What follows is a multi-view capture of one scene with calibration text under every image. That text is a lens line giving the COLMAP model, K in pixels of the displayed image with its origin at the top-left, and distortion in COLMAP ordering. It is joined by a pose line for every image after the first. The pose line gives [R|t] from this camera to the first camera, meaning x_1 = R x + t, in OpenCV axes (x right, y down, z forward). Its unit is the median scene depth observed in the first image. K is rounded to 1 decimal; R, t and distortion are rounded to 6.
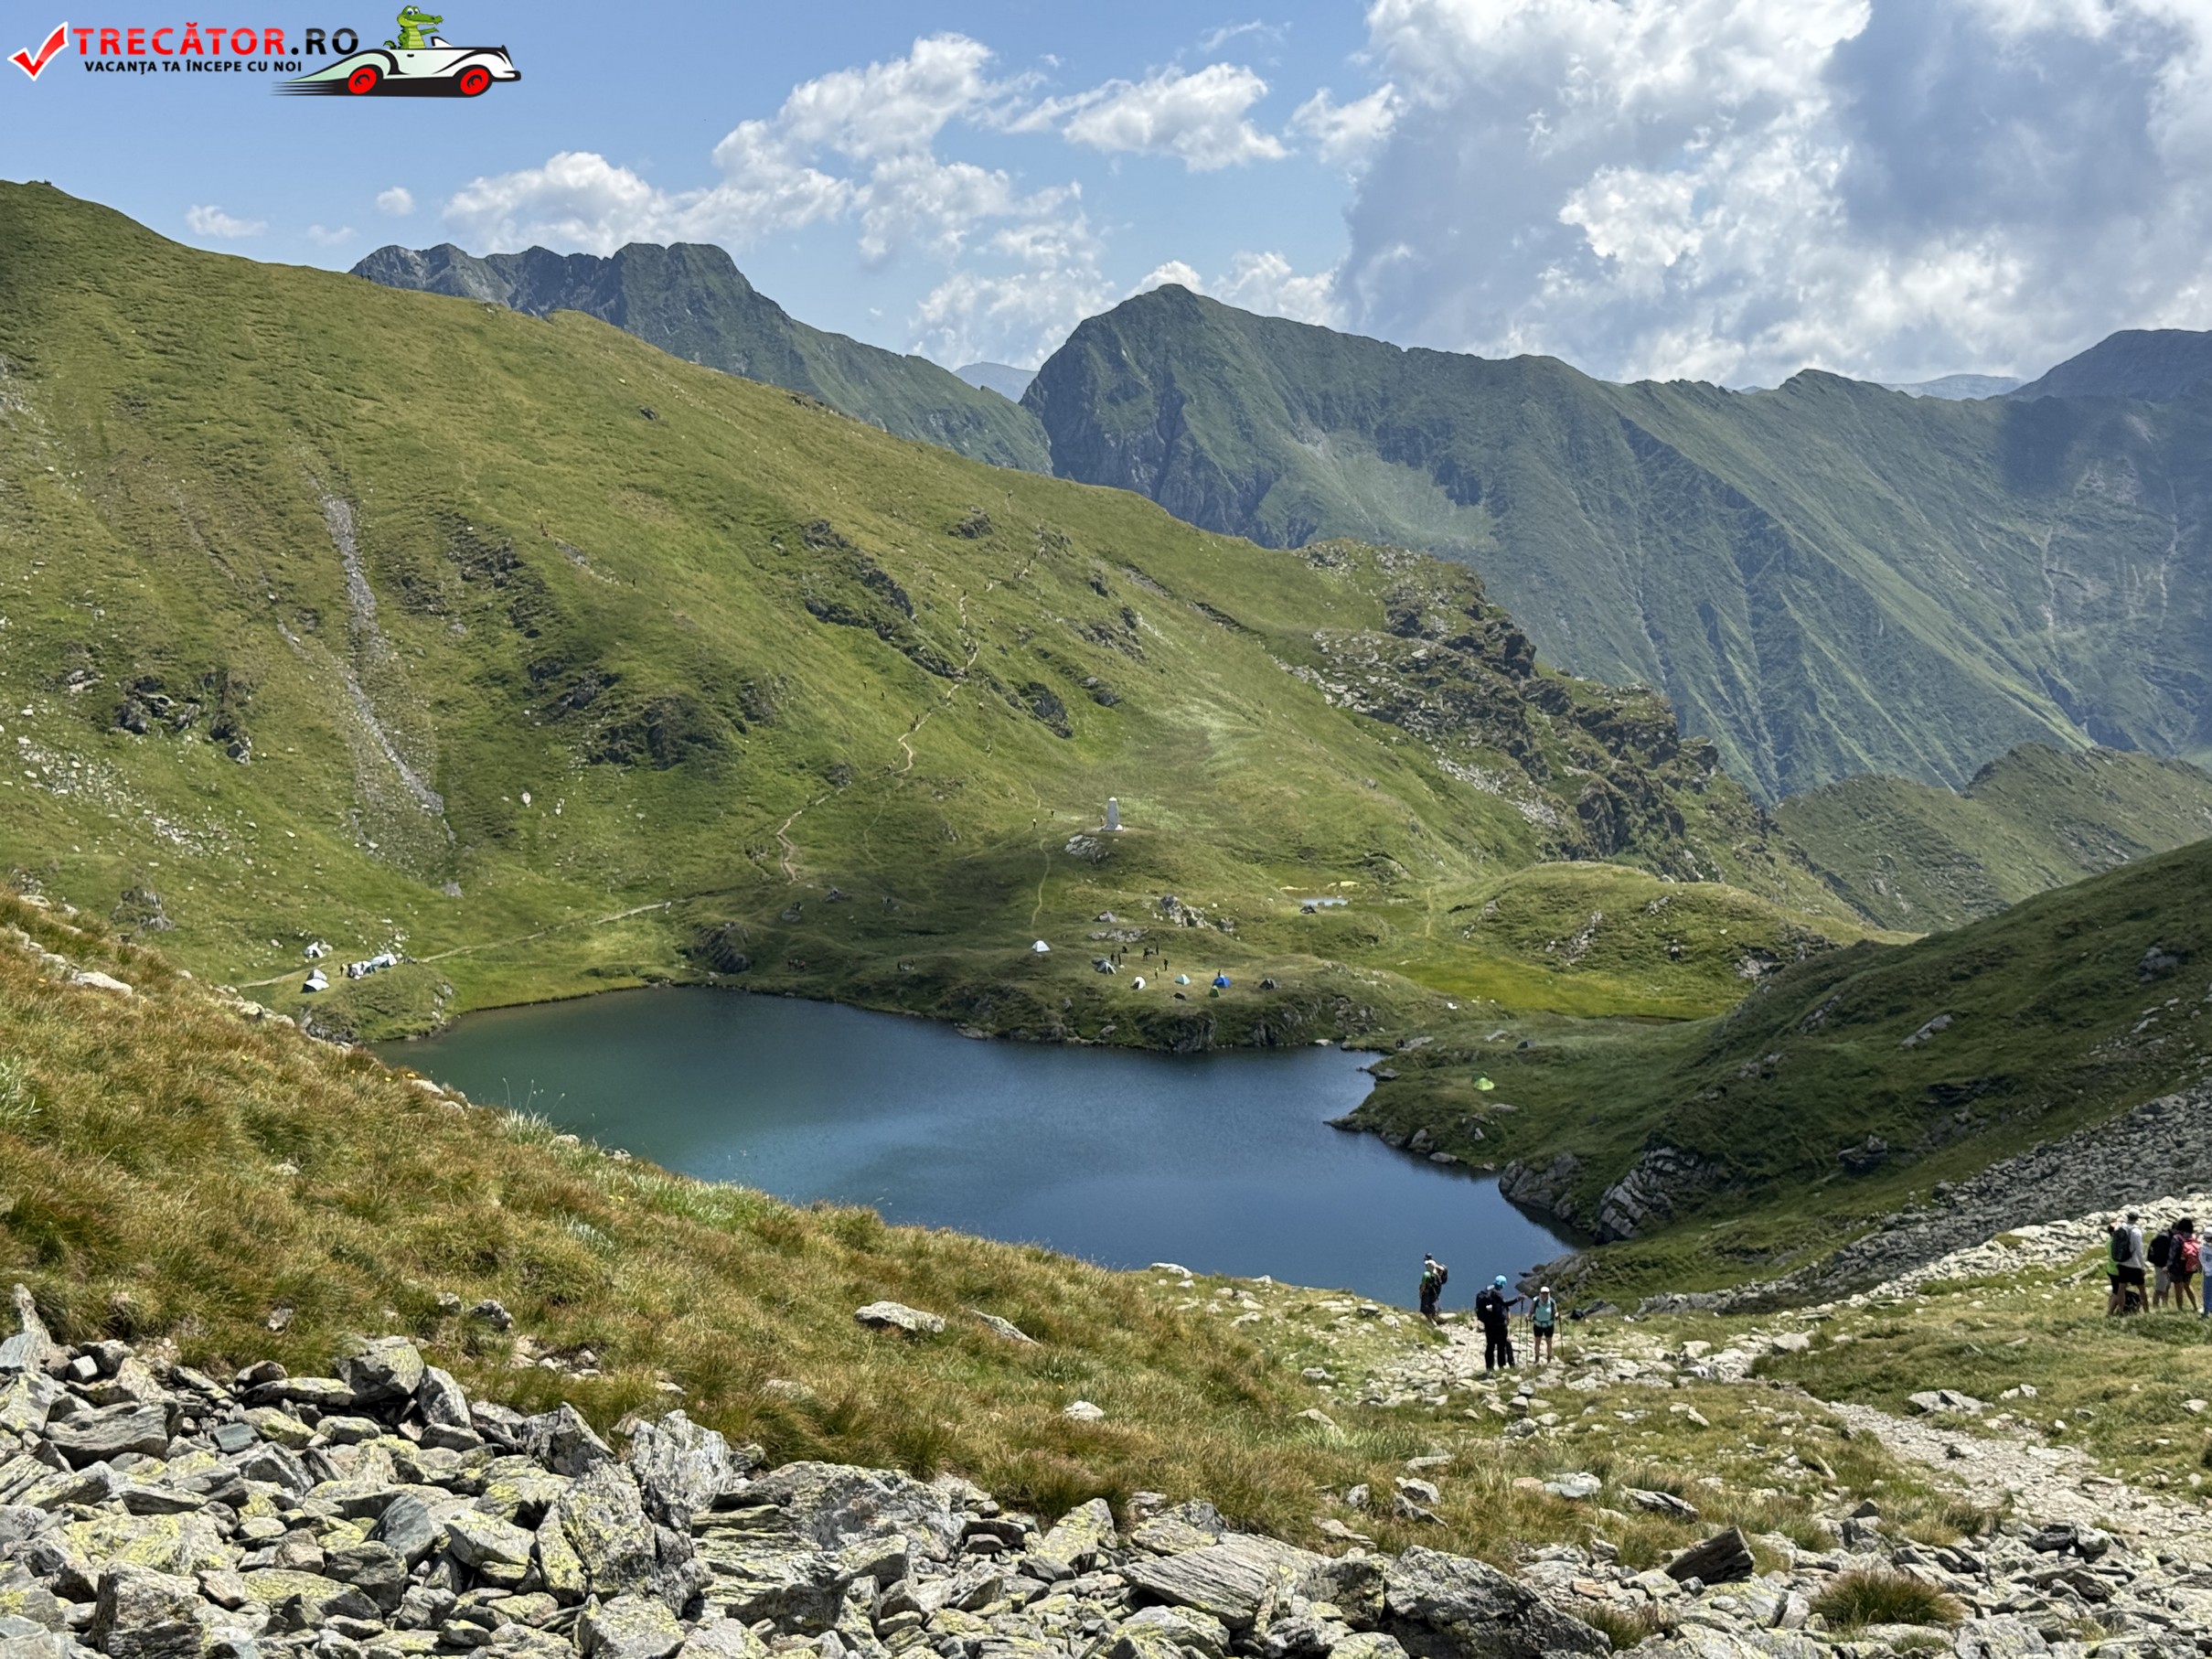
lens RADIAL K [[3034.9, 0, 1106.0], [0, 3034.9, 829.5], [0, 0, 1]] dist [0.175679, -0.369153]
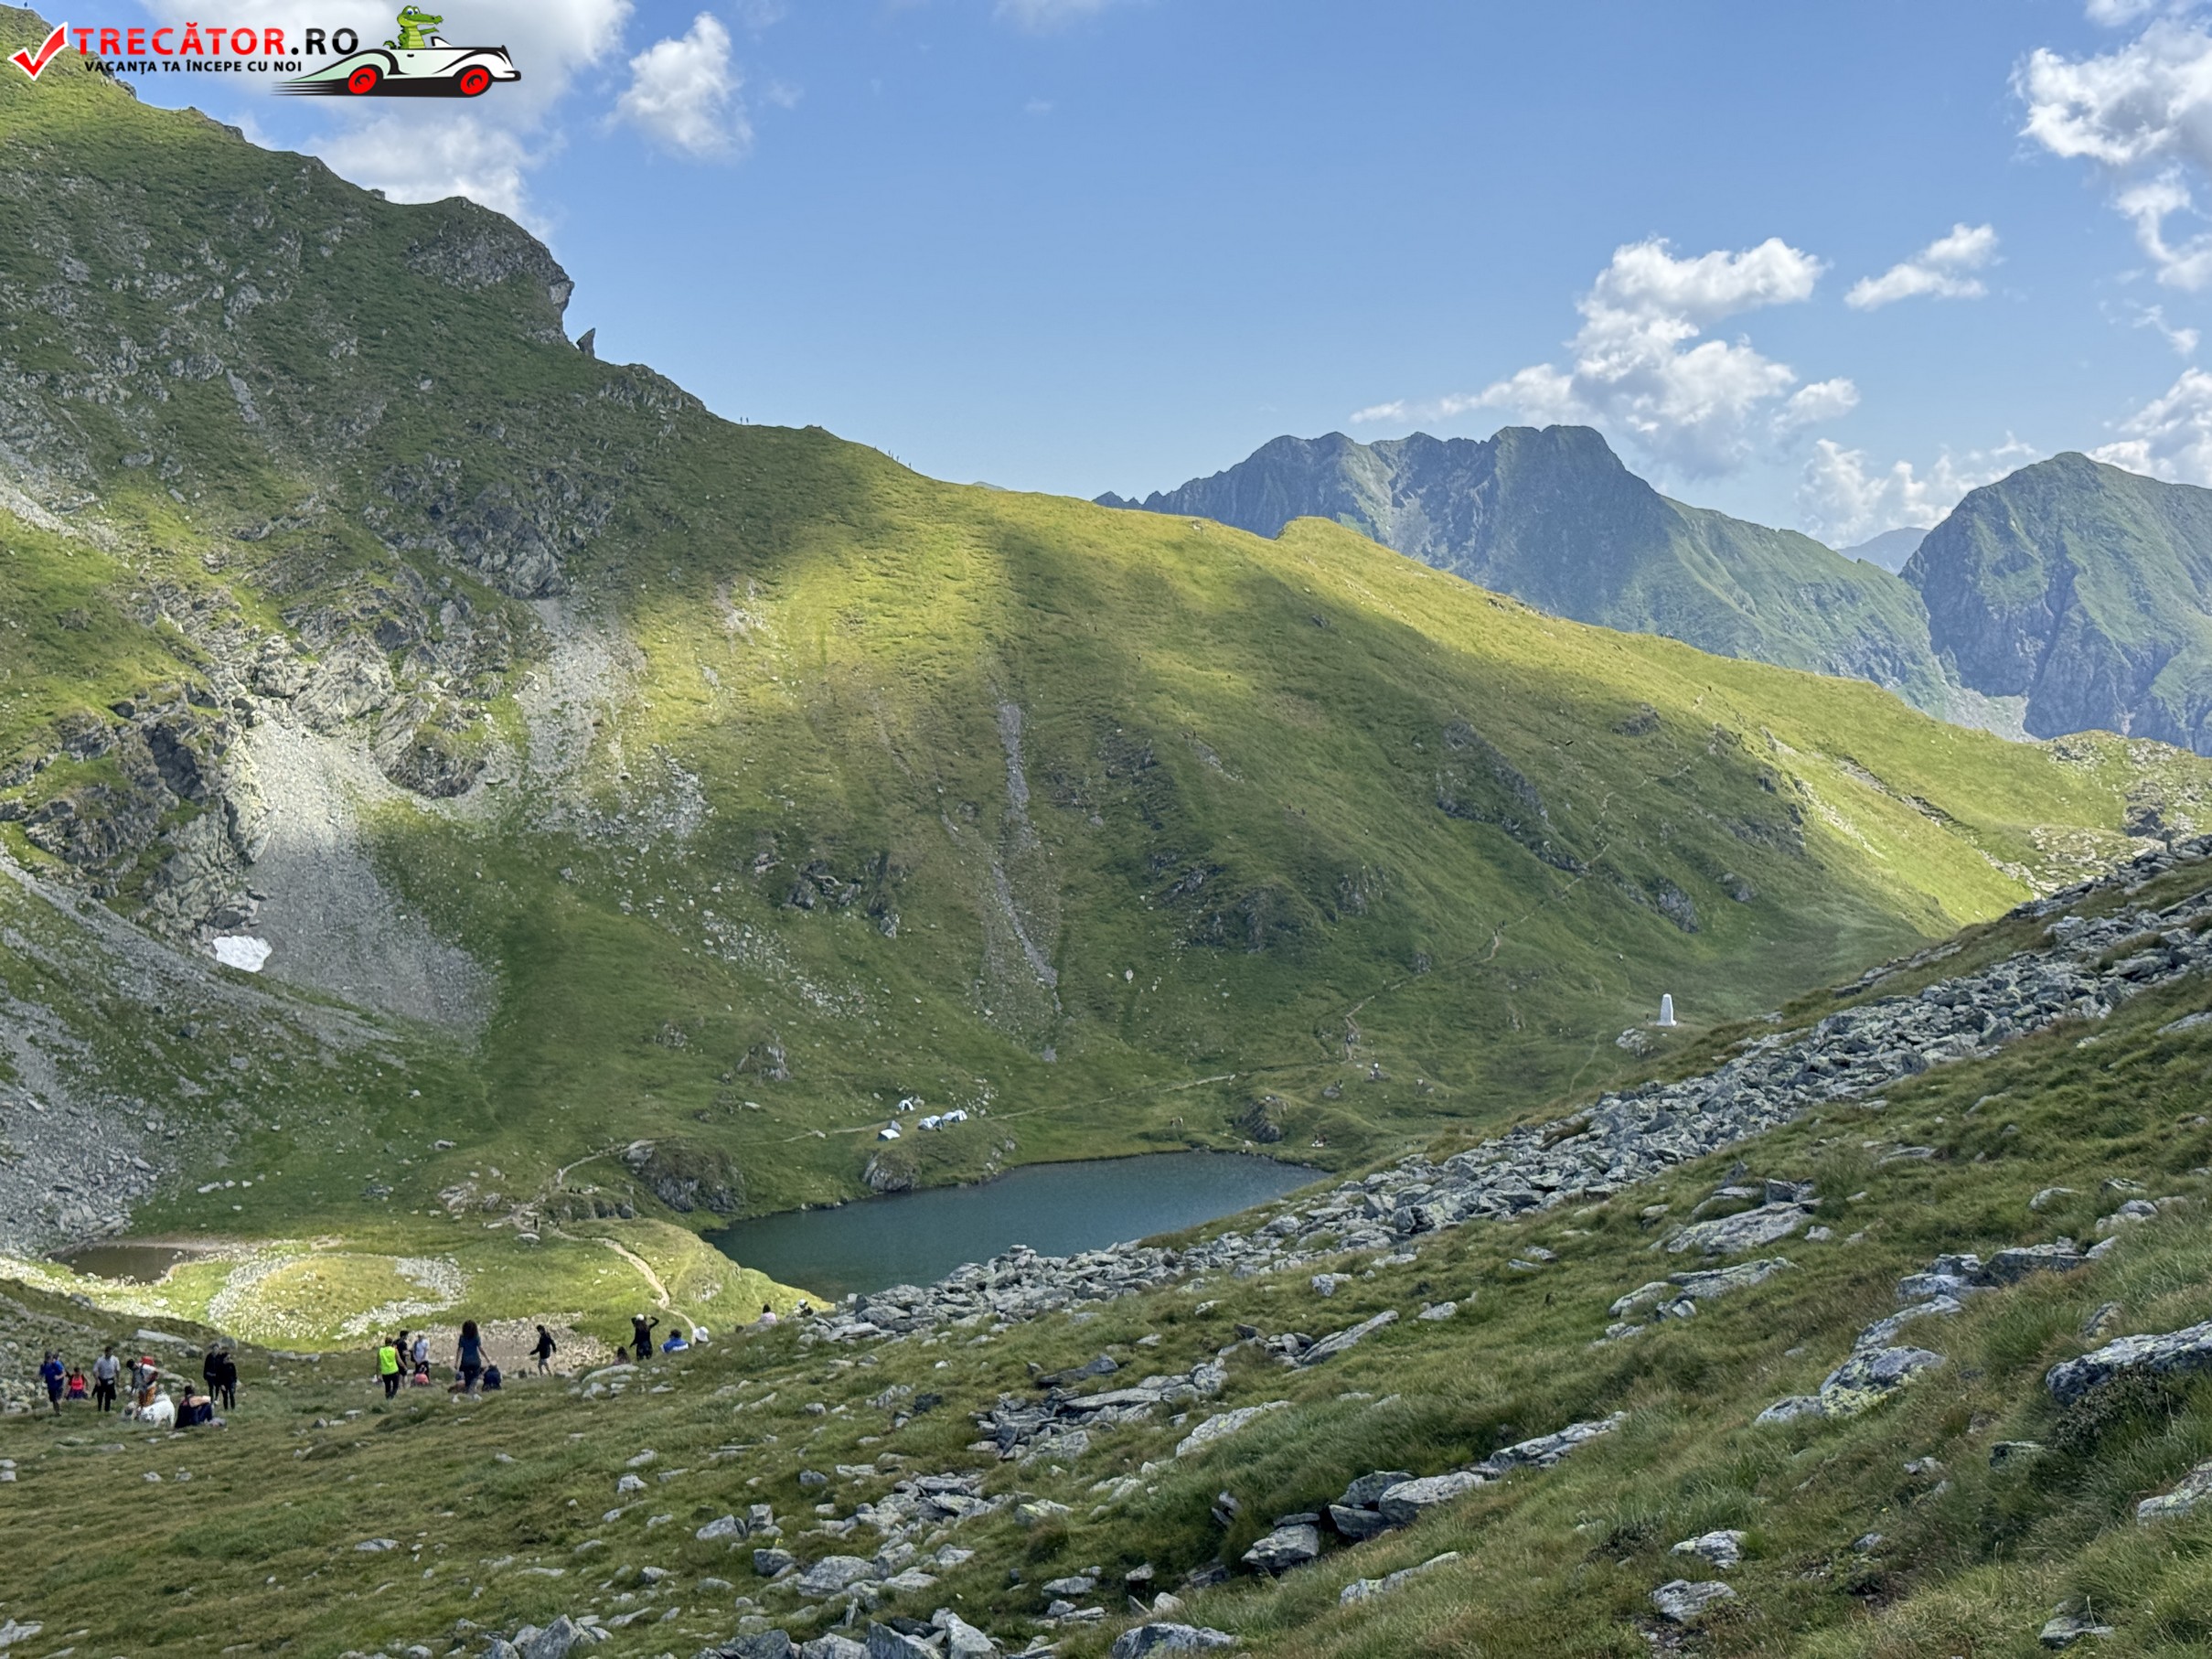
lens RADIAL K [[3034.9, 0, 1106.0], [0, 3034.9, 829.5], [0, 0, 1]] dist [0.175679, -0.369153]
pose [[0.955835, 0.019952, -0.293226, 0.107532], [-0.035886, 0.998151, -0.049062, -0.007414], [0.291705, 0.057418, 0.954784, -0.053926]]
